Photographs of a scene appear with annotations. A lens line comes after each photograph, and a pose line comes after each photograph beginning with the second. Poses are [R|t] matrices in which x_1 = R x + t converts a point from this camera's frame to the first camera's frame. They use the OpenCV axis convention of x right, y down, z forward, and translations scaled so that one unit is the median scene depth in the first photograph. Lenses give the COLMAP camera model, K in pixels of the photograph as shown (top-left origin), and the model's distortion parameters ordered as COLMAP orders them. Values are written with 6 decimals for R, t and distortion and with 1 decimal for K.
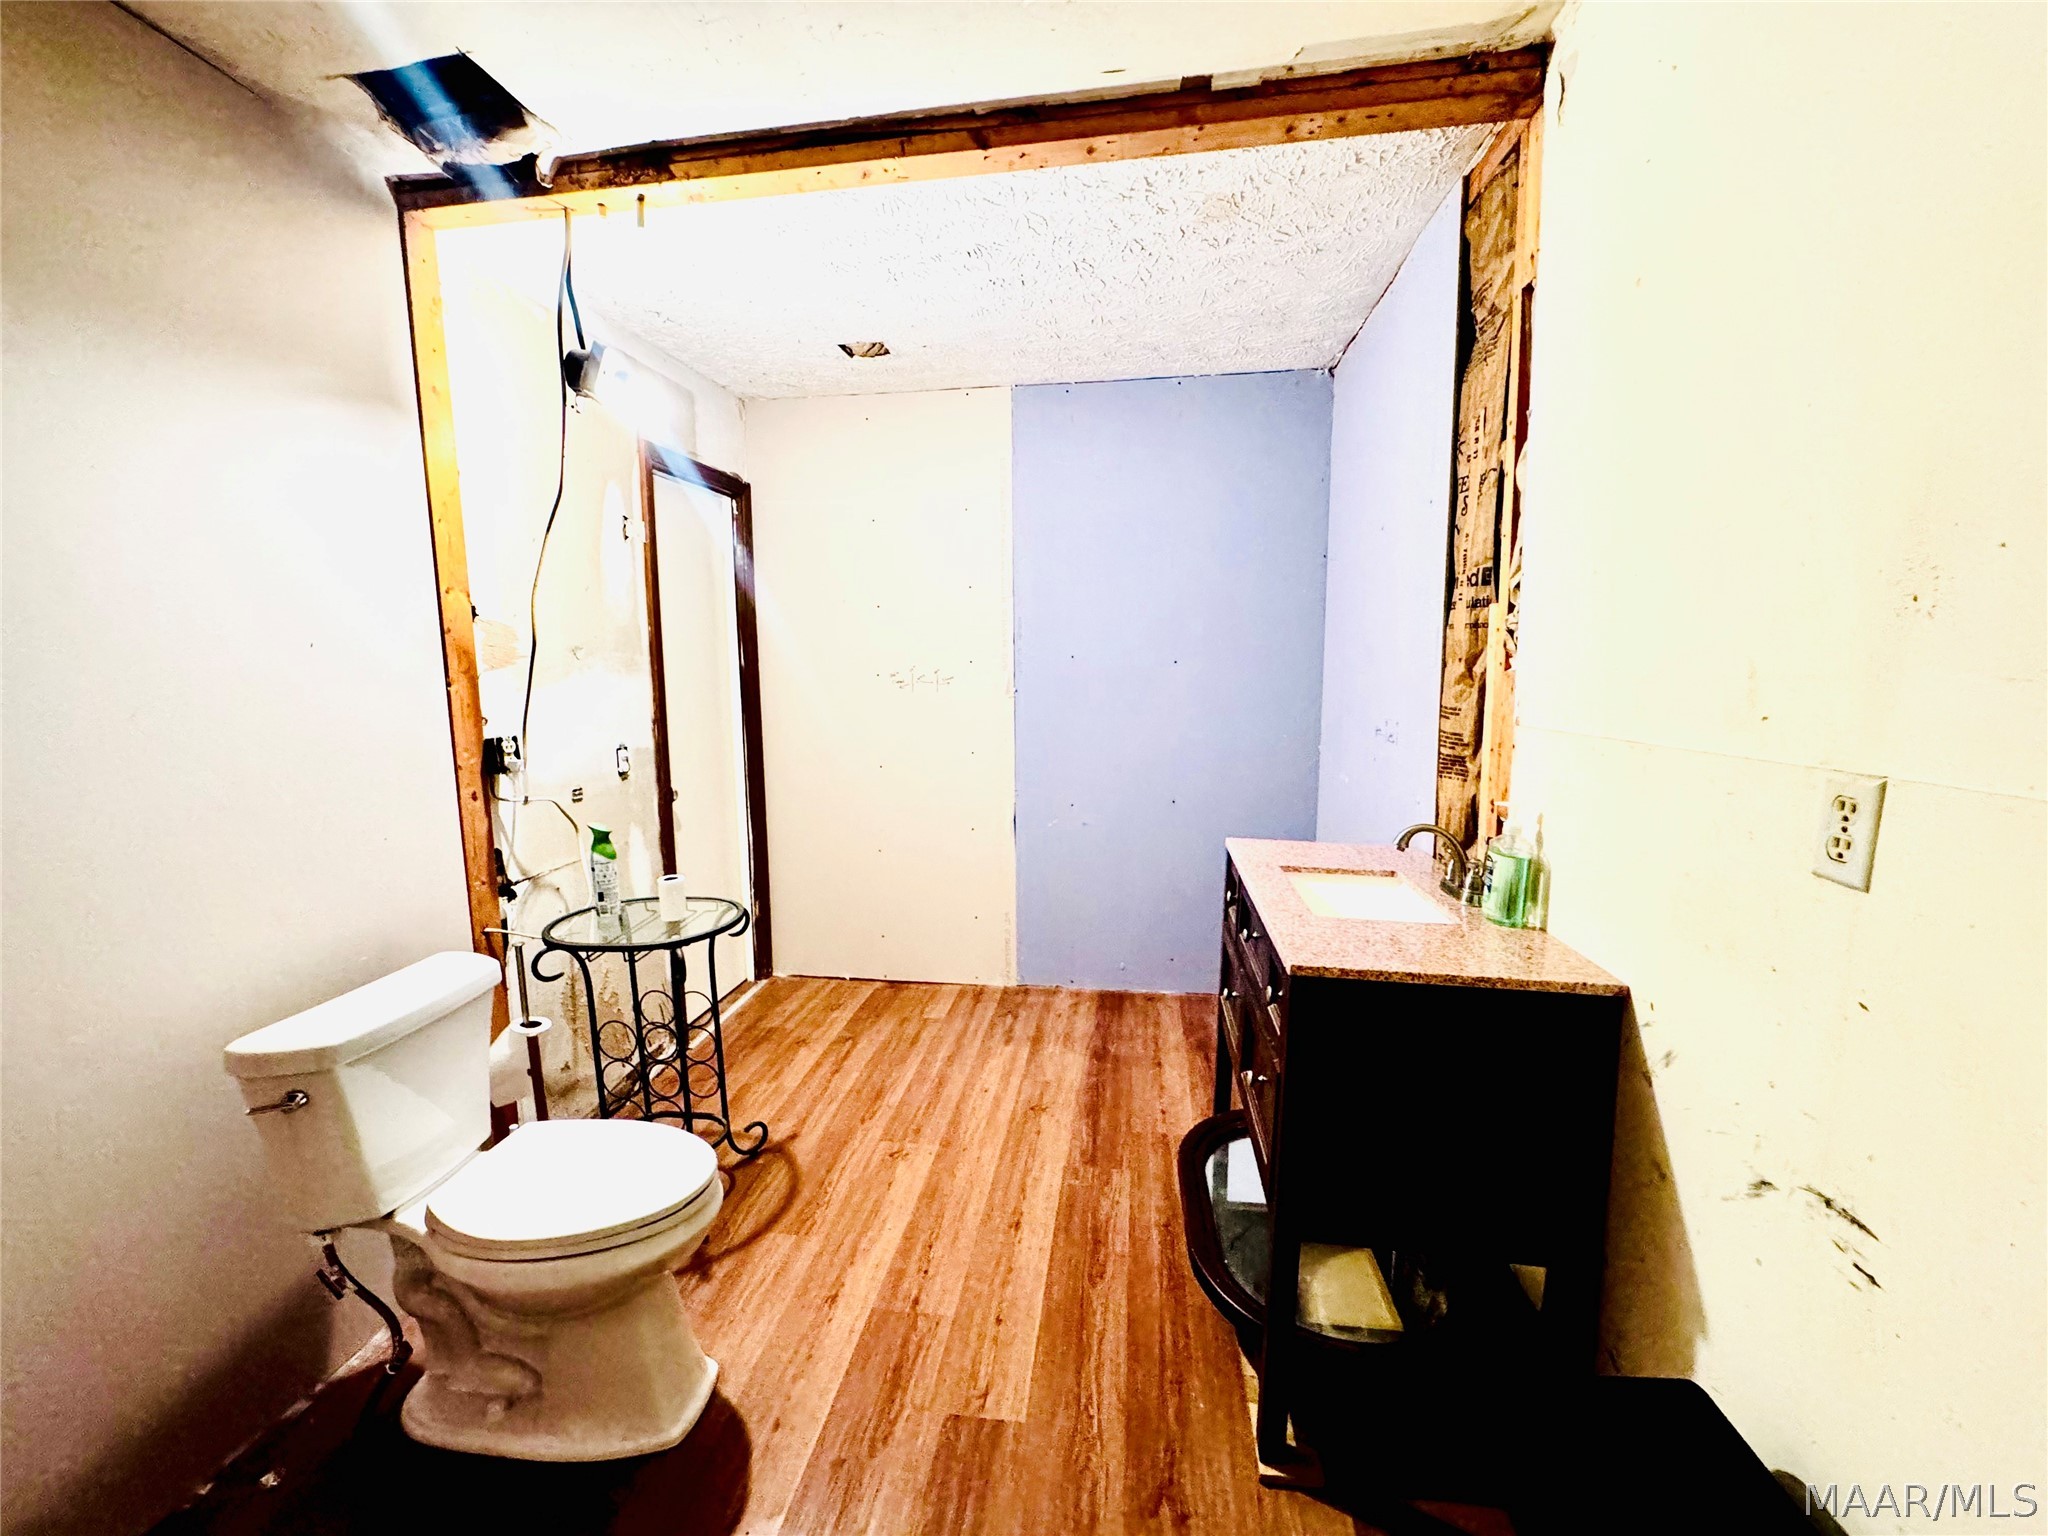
lens RADIAL K [[819.3, 0, 1023.1], [0, 819.3, 768.3], [0, 0, 1]] dist [-0.002330, -0.000027]
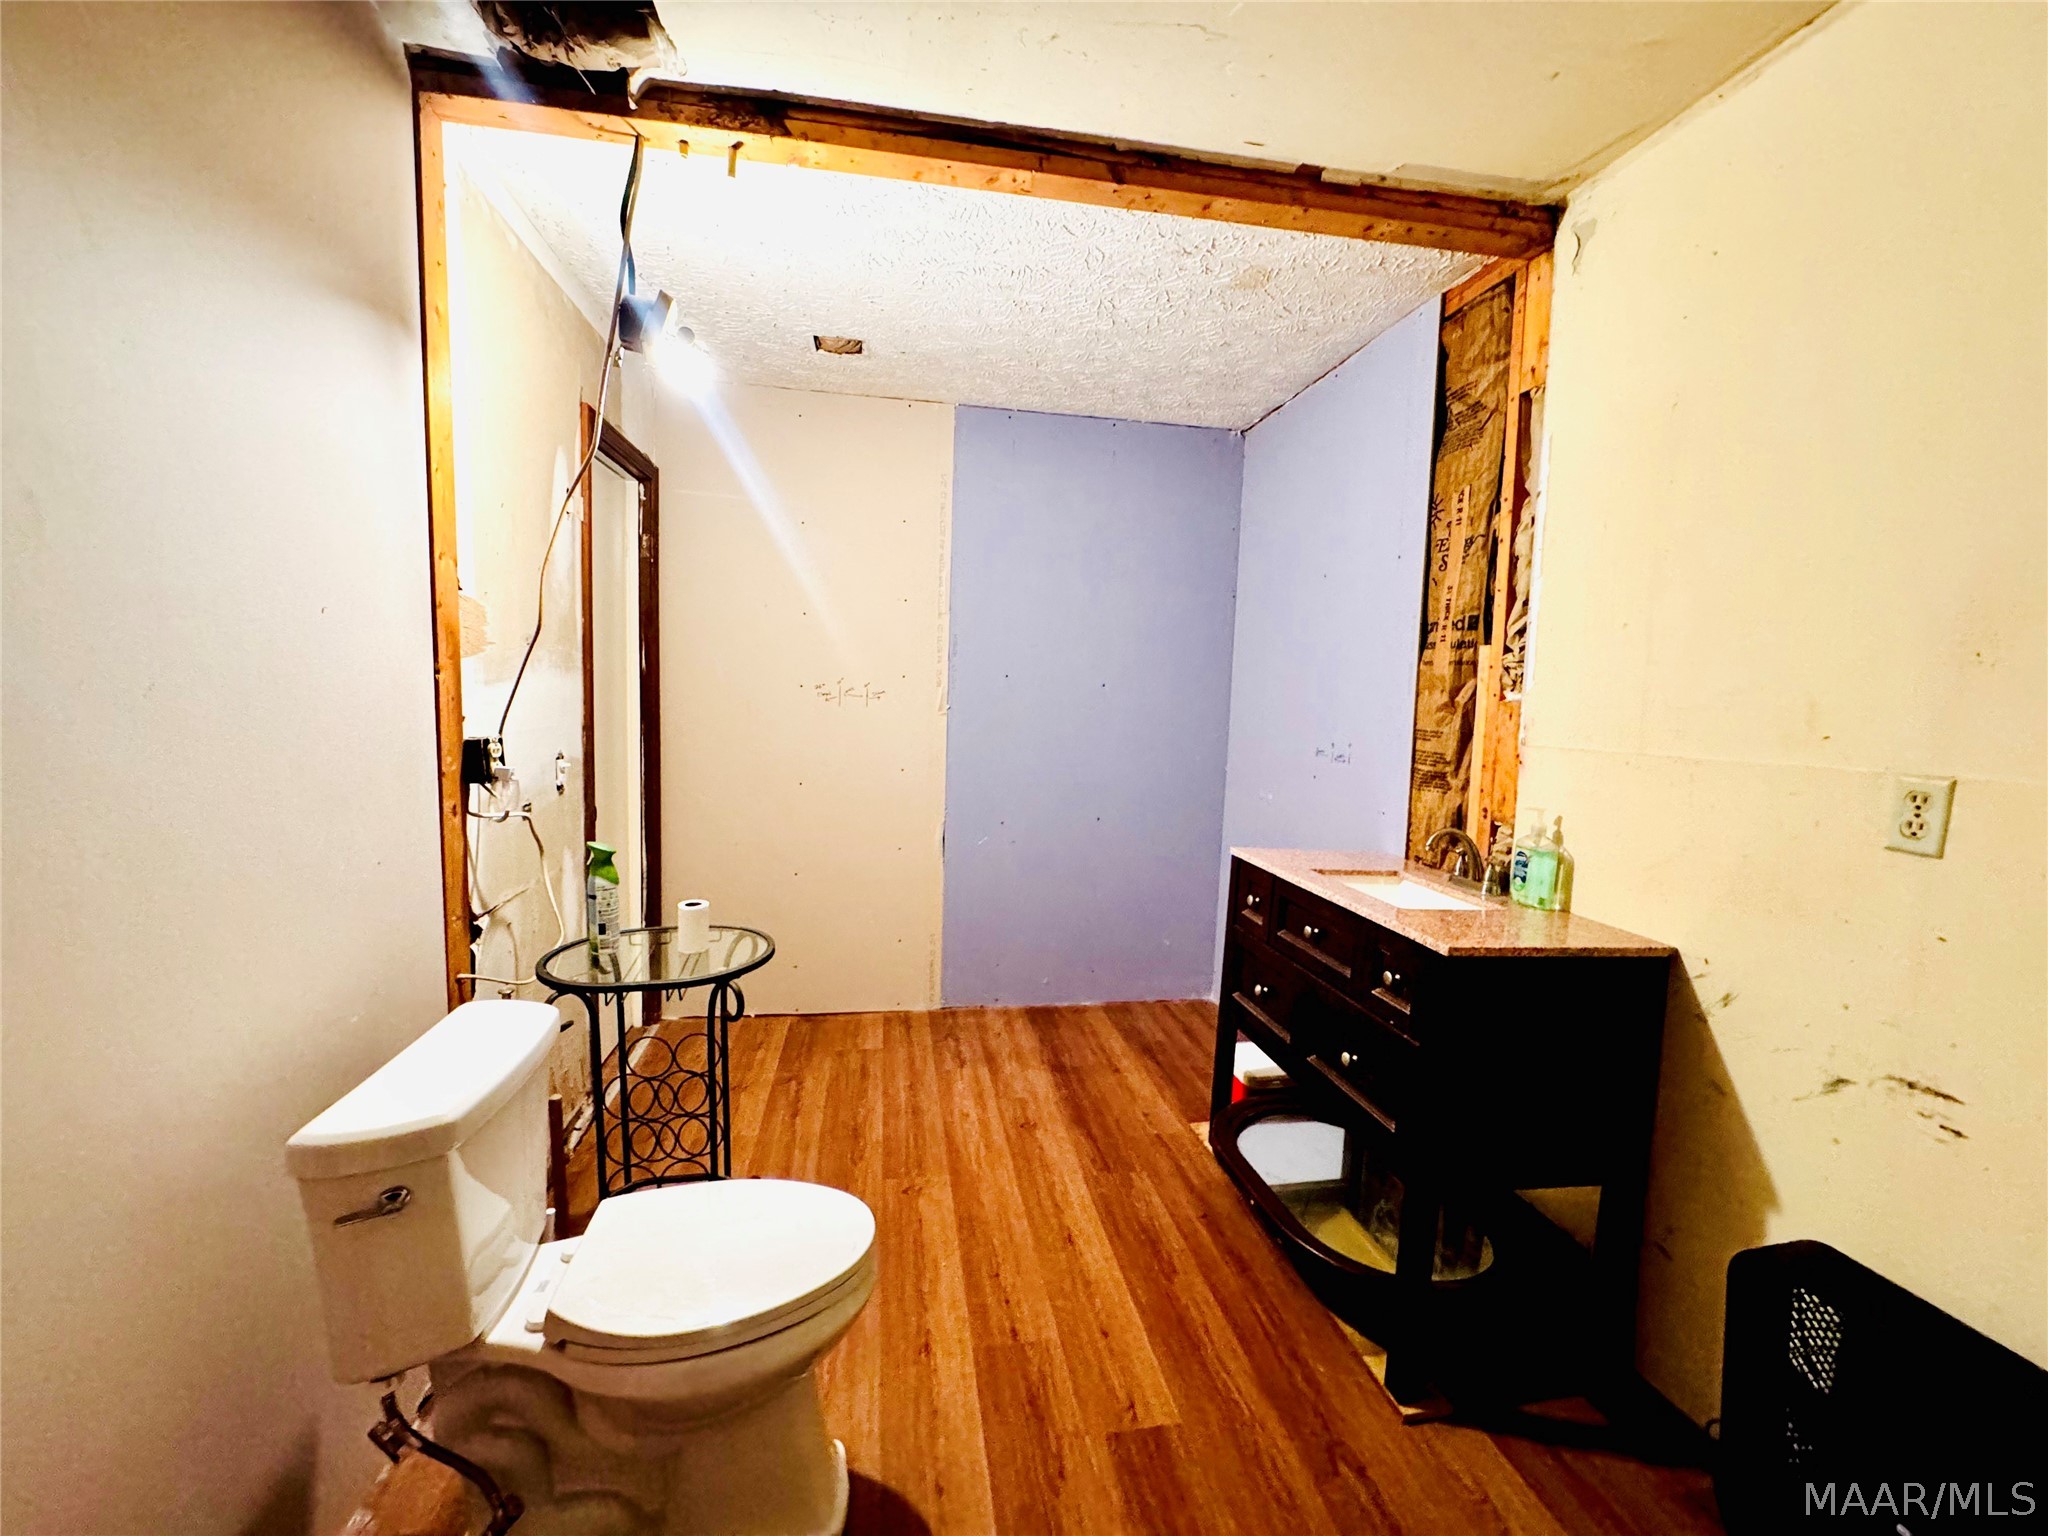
lens RADIAL K [[819.3, 0, 1023.1], [0, 819.3, 768.3], [0, 0, 1]] dist [-0.002330, -0.000027]
pose [[0.951962, 0.011710, 0.305993, -0.427243], [-0.001772, 0.999462, -0.032735, 0.020365], [-0.306212, 0.030620, 0.951471, 0.061200]]
